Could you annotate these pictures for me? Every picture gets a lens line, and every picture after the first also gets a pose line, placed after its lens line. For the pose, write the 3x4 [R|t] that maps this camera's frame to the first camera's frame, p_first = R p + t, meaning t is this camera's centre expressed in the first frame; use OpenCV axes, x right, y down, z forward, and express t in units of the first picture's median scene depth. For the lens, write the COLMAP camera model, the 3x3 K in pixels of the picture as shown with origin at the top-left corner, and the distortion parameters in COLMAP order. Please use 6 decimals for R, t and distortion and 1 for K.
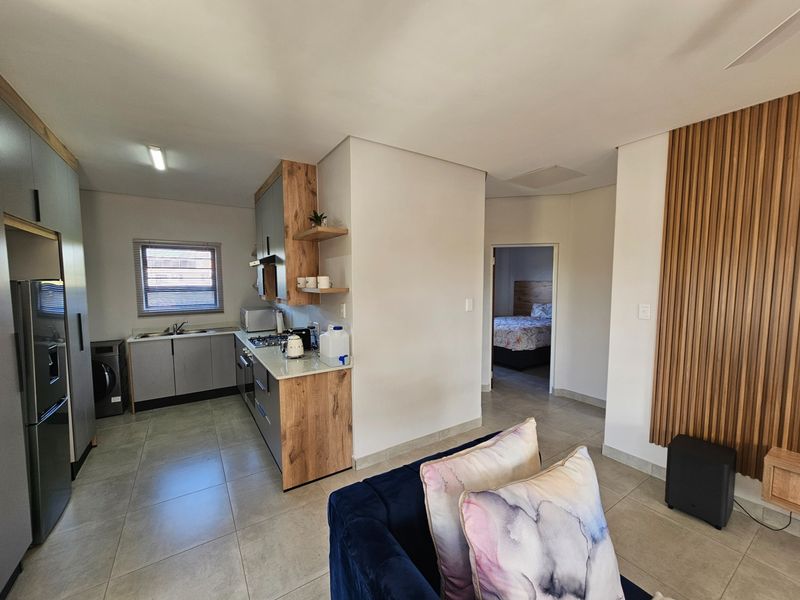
lens RADIAL K [[331.1, 0, 404.7], [0, 331.1, 306.7], [0, 0, 1]] dist [0.005041, -0.001928]
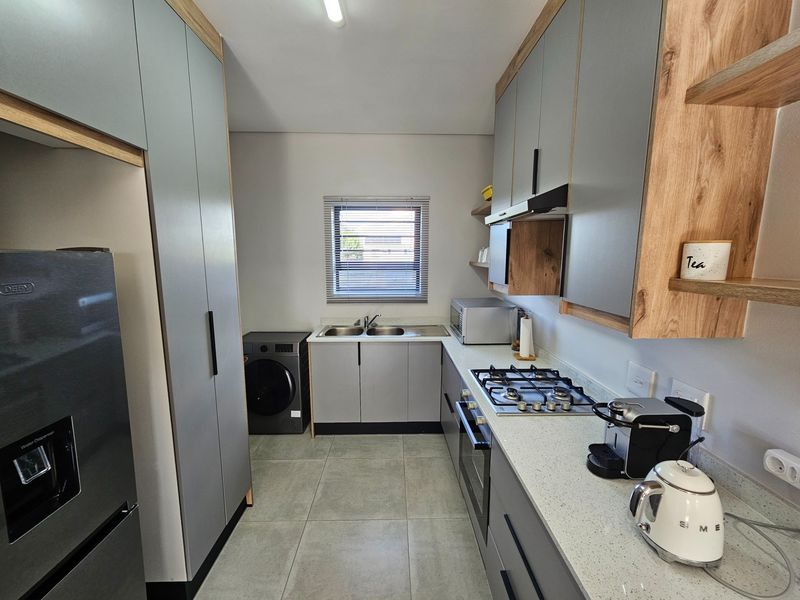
lens RADIAL K [[331.1, 0, 400.3], [0, 331.1, 299.7], [0, 0, 1]] dist [0.005041, -0.001928]
pose [[0.846301, 0.075919, -0.527267, -0.278829], [-0.047728, 0.996618, 0.066893, -0.035513], [0.530562, -0.031446, 0.847063, 0.470903]]
